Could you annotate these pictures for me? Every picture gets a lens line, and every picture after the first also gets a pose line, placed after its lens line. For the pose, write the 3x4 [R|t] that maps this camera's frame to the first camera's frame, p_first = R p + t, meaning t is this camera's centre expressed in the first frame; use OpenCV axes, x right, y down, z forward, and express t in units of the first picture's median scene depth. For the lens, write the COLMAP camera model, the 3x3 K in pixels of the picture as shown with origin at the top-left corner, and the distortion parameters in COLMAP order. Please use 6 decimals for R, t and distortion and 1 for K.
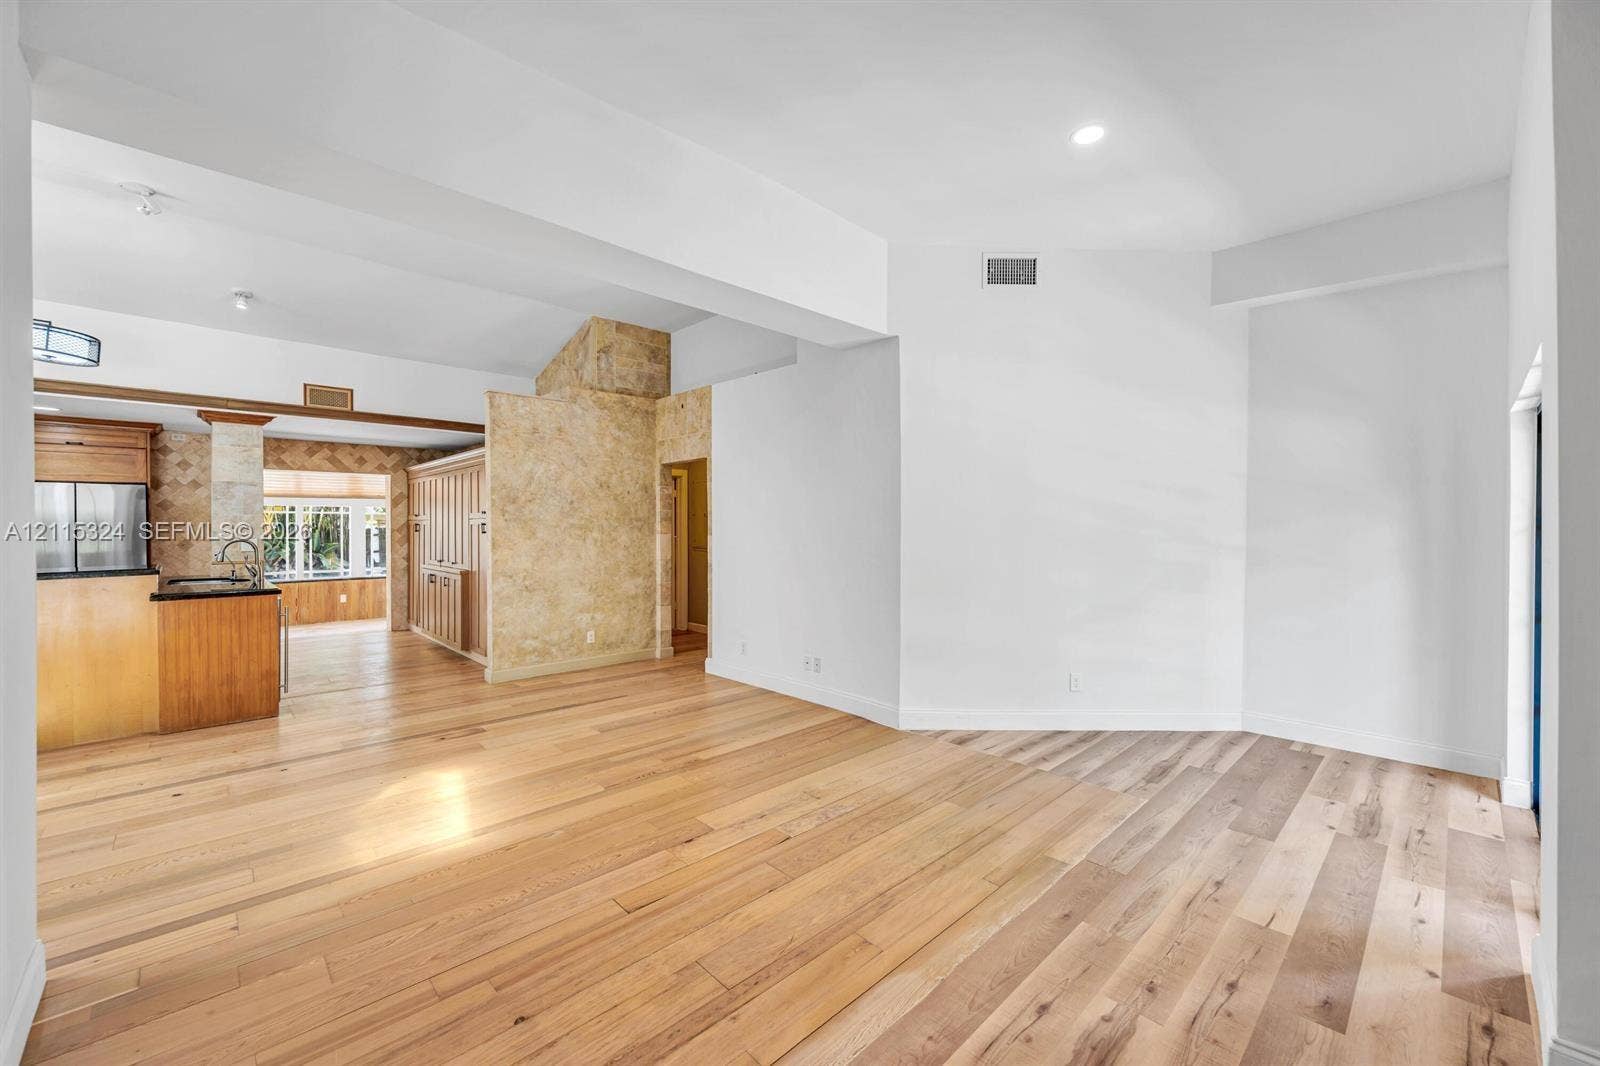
lens RADIAL K [[640.3, 0, 806.7], [0, 640.3, 527.4], [0, 0, 1]] dist [0.000525, 0.000268]
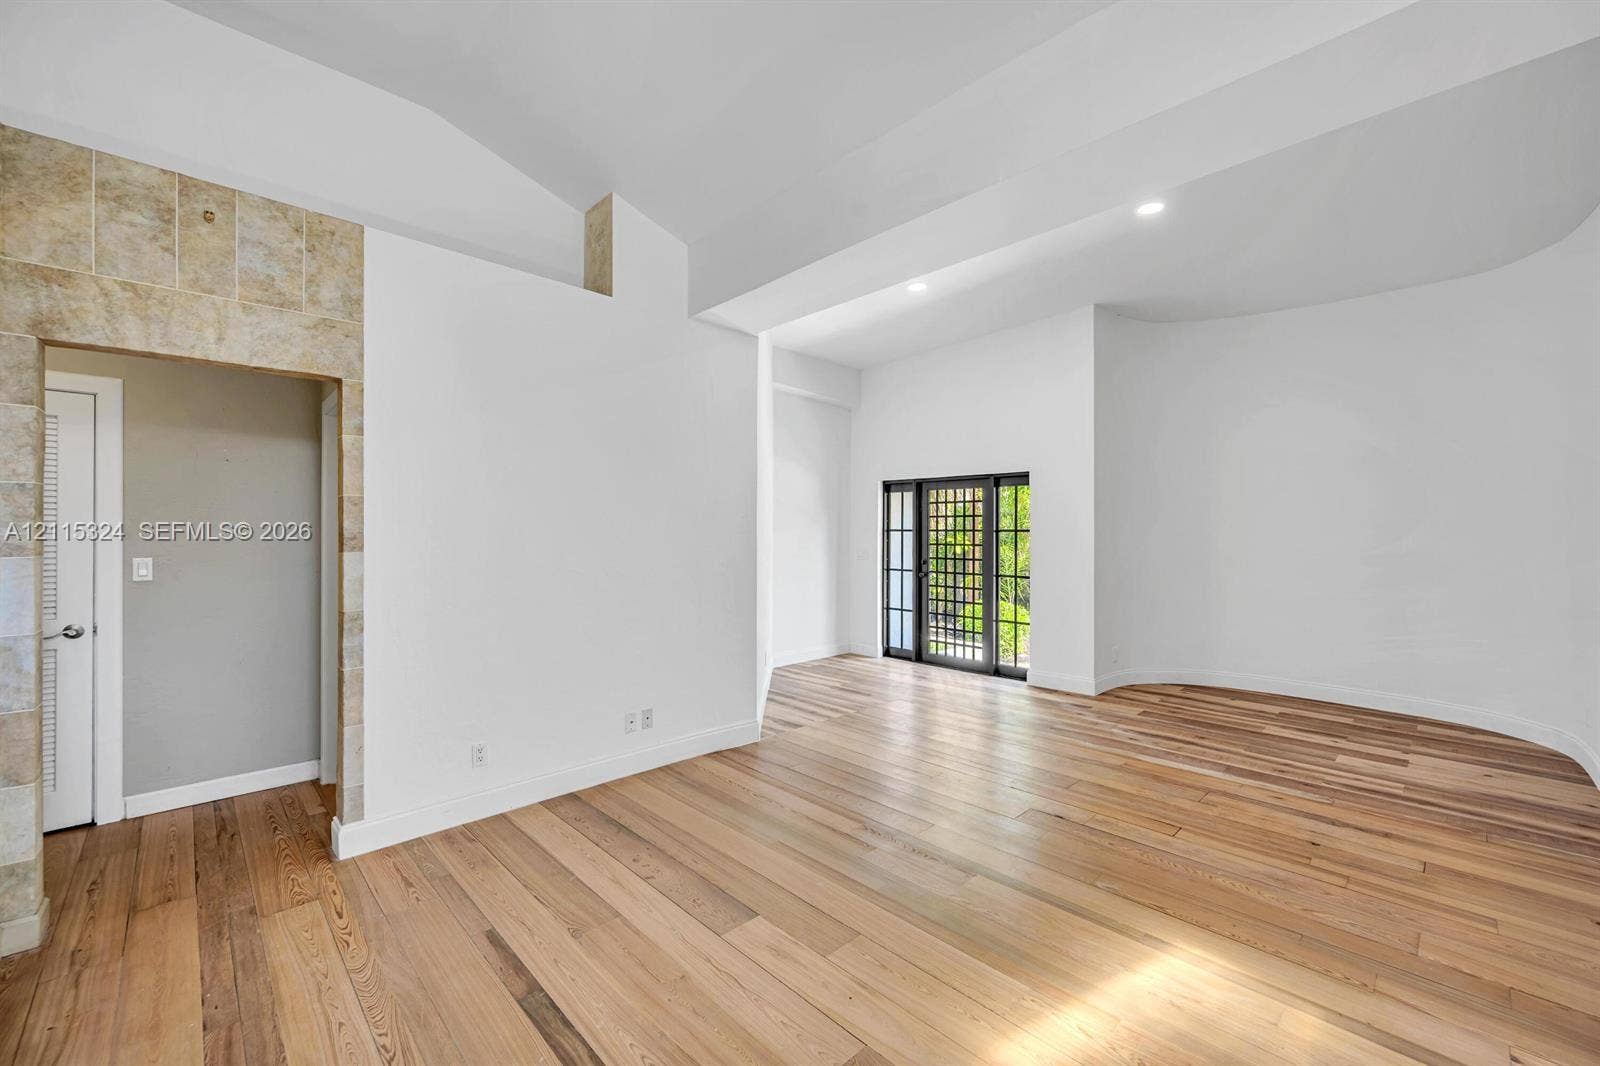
lens RADIAL K [[640.3, 0, 810.4], [0, 640.3, 532.7], [0, 0, 1]] dist [0.000525, 0.000268]
pose [[-0.005035, -0.001417, 0.999986, -0.936460], [0.001131, 0.999998, 0.001423, -0.002299], [-0.999987, 0.001138, -0.005033, 1.043909]]
